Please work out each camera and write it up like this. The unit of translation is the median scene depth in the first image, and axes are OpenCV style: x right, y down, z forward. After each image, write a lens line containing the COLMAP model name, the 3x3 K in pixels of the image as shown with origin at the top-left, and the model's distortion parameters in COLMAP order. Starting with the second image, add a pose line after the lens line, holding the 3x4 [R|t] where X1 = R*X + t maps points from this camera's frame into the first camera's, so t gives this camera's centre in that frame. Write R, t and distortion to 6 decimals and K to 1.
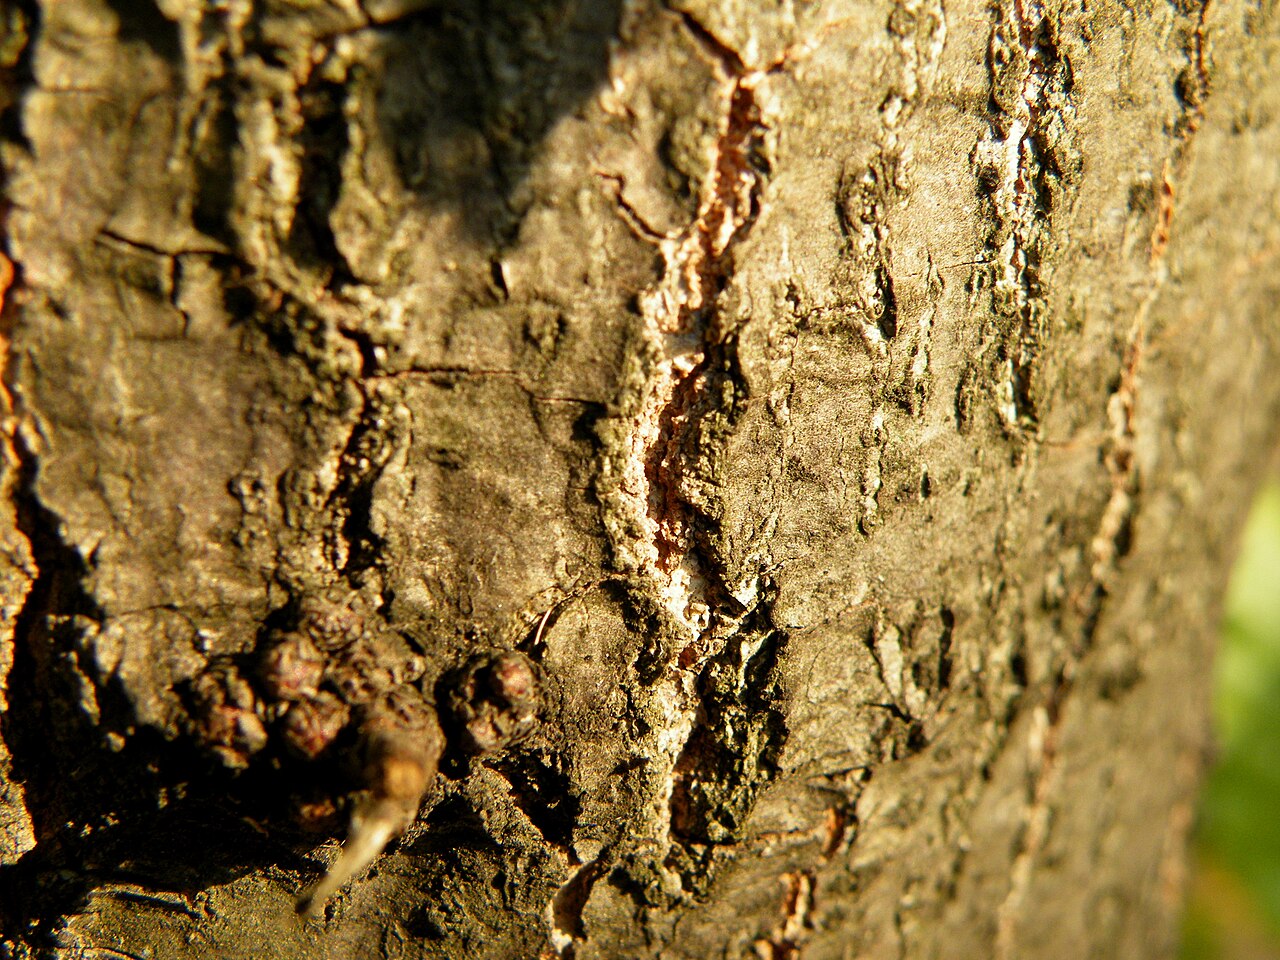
lens RADIAL K [[2127.0, 0, 642.6], [0, 2127.0, 477.5], [0, 0, 1]] dist [-0.173327, 0.000000]
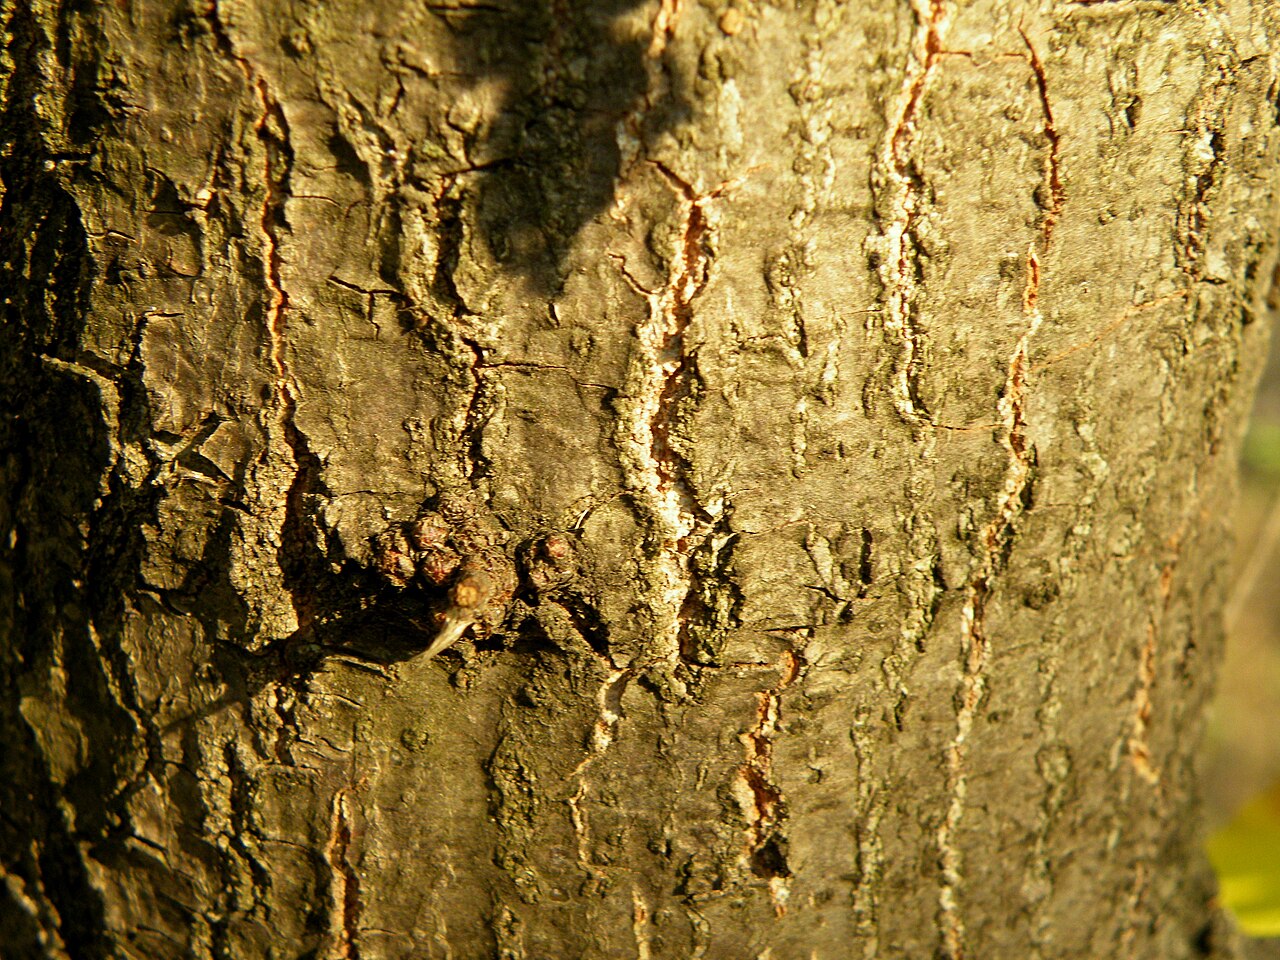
lens RADIAL K [[2142.5, 0, 644.4], [0, 2142.5, 477.6], [0, 0, 1]] dist [0.007415, 0.000000]
pose [[0.961034, 0.064983, -0.268683, 0.455816], [-0.057361, 0.997700, 0.036129, -0.026679], [0.270413, -0.019309, 0.962551, -0.622904]]
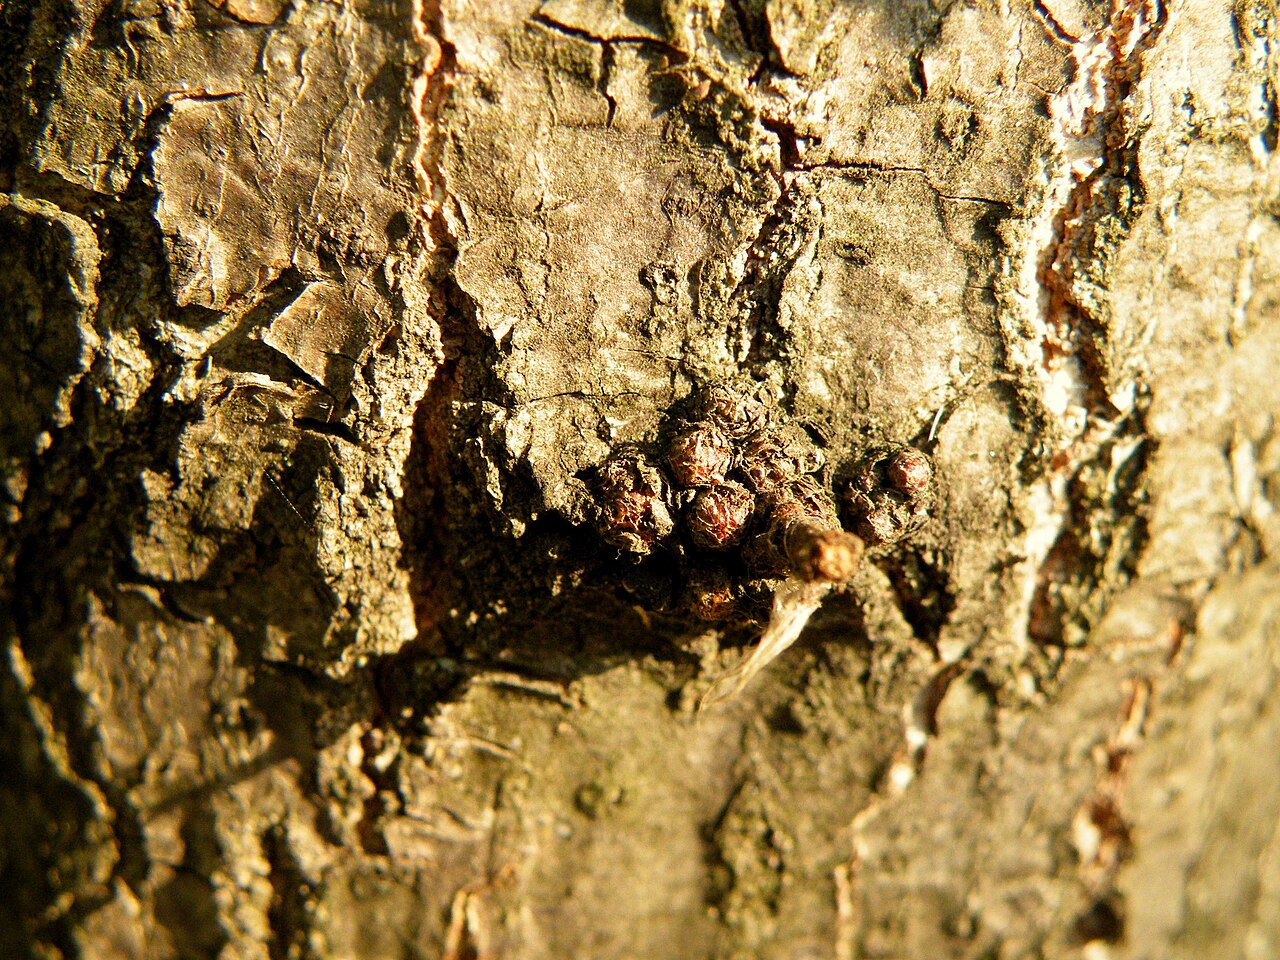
lens RADIAL K [[2127.0, 0, 636.6], [0, 2127.0, 488.9], [0, 0, 1]] dist [-0.173327, 0.000000]
pose [[0.999414, 0.021791, -0.026400, -0.163478], [-0.020234, 0.998119, 0.057863, 0.045955], [0.027612, -0.057295, 0.997975, -0.020437]]
